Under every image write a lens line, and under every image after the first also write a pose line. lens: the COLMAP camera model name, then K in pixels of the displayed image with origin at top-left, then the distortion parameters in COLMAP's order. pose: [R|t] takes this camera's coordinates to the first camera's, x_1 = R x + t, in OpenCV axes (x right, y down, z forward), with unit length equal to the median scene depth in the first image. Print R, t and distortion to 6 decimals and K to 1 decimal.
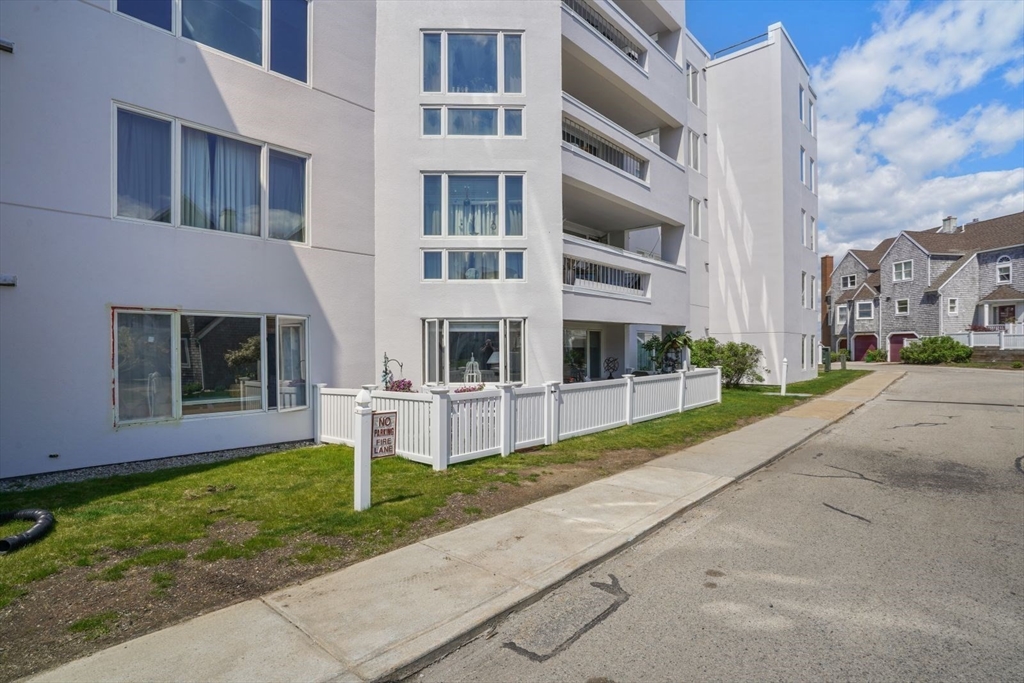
lens RADIAL K [[507.5, 0, 505.3], [0, 507.5, 340.0], [0, 0, 1]] dist [-0.088094, 0.042372]
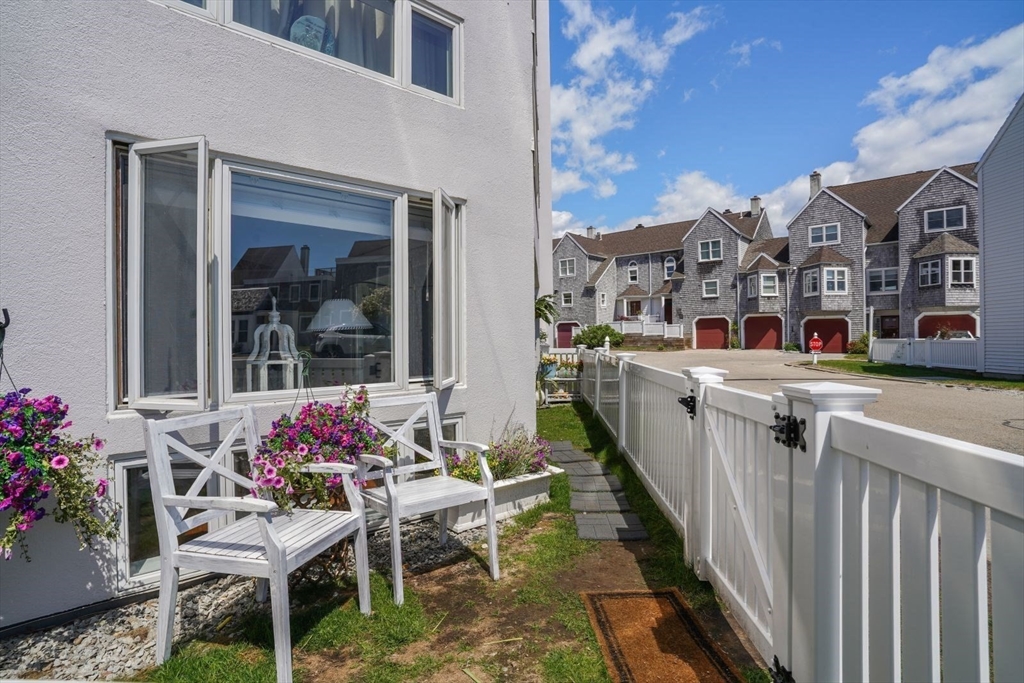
lens RADIAL K [[507.5, 0, 505.3], [0, 507.5, 340.0], [0, 0, 1]] dist [-0.088094, 0.042372]
pose [[0.765275, -0.003633, 0.643693, -0.053600], [-0.004132, 0.999936, 0.010556, 0.016412], [-0.643690, -0.010738, 0.765211, 0.219337]]
